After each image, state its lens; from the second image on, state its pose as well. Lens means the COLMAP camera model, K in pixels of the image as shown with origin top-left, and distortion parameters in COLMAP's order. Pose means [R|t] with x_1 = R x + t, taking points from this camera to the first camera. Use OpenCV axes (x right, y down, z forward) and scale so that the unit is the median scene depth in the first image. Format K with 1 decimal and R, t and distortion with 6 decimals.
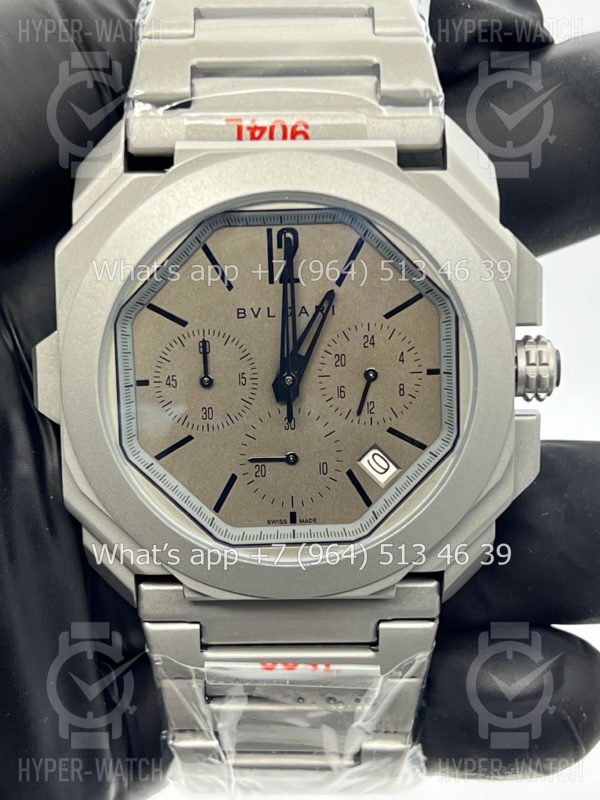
lens RADIAL K [[1976.6, 0, 298.3], [0, 1976.6, 429.2], [0, 0, 1]] dist [0.200258, -0.832236]
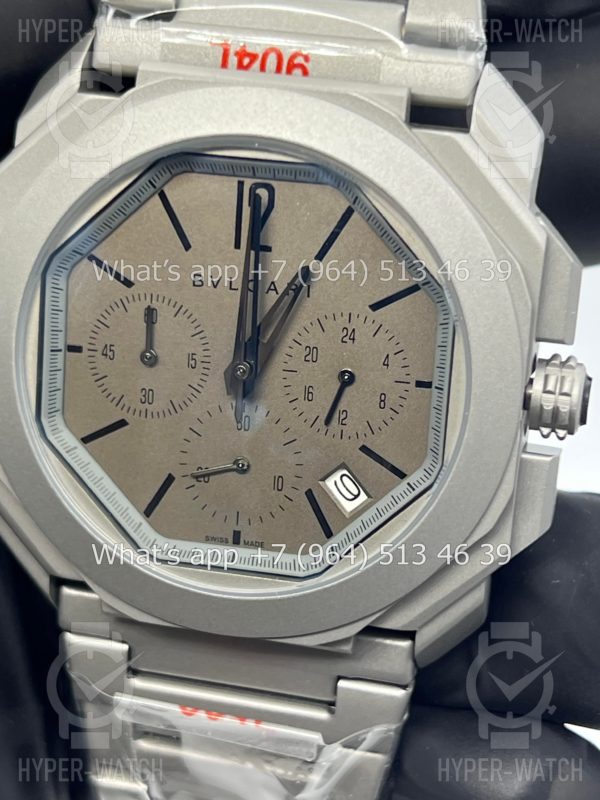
lens RADIAL K [[1976.6, 0, 298.3], [0, 1976.6, 429.2], [0, 0, 1]] dist [0.200258, -0.832236]
pose [[0.969195, 0.142104, -0.201168, 0.181969], [-0.136271, 0.989754, 0.042622, -0.038096], [0.205163, -0.013896, 0.978629, 0.209969]]
